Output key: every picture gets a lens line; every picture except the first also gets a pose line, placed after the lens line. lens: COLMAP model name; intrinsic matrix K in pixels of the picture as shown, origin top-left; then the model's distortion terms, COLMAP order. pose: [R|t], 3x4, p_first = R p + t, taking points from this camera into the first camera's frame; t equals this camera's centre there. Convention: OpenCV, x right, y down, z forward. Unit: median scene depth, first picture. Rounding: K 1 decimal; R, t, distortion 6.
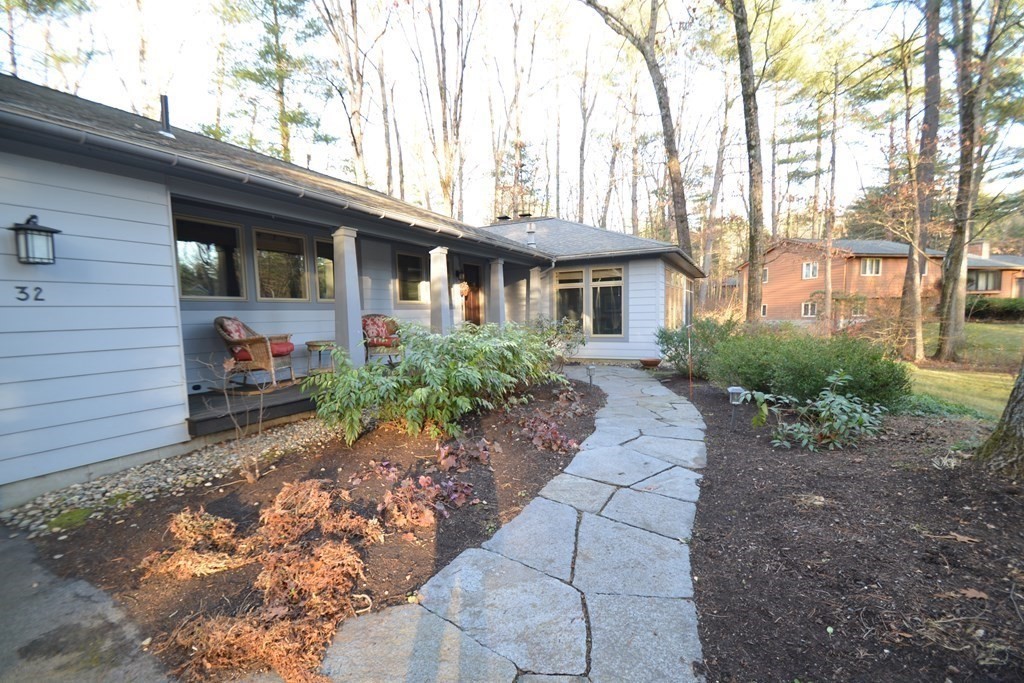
lens RADIAL K [[426.3, 0, 512.0], [0, 426.3, 341.5], [0, 0, 1]] dist [0.000186, 0.000062]
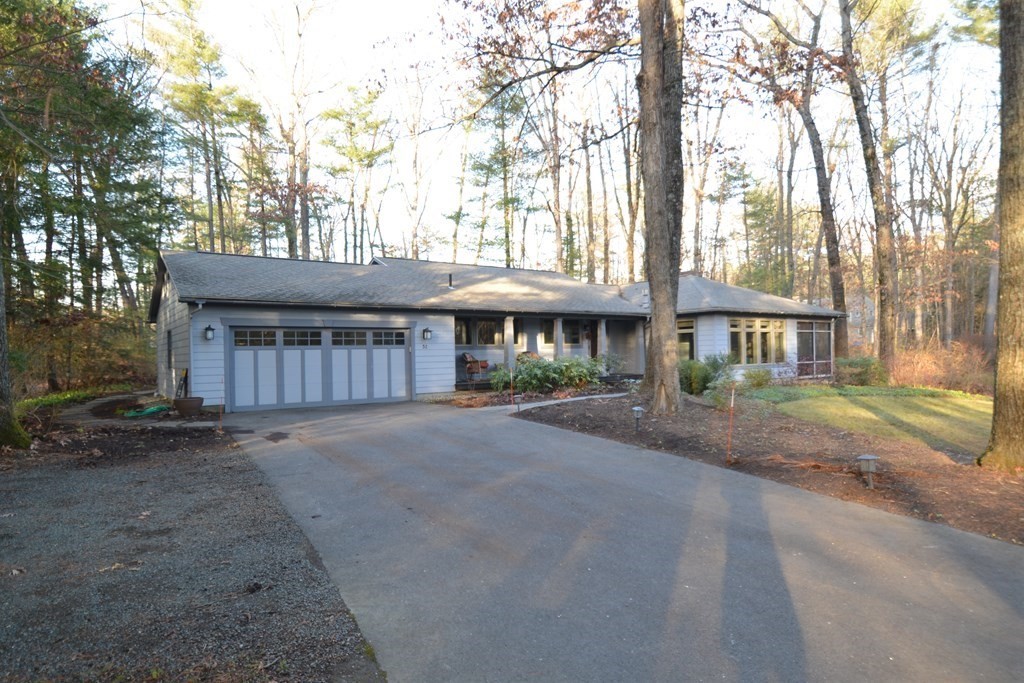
lens RADIAL K [[561.6, 0, 512.0], [0, 561.6, 341.5], [0, 0, 1]] dist [-0.000041, -0.000009]
pose [[0.882989, -0.012744, -0.469220, 1.132568], [-0.029701, 0.996111, -0.082947, 0.143564], [0.468452, 0.087178, 0.879177, -1.801561]]
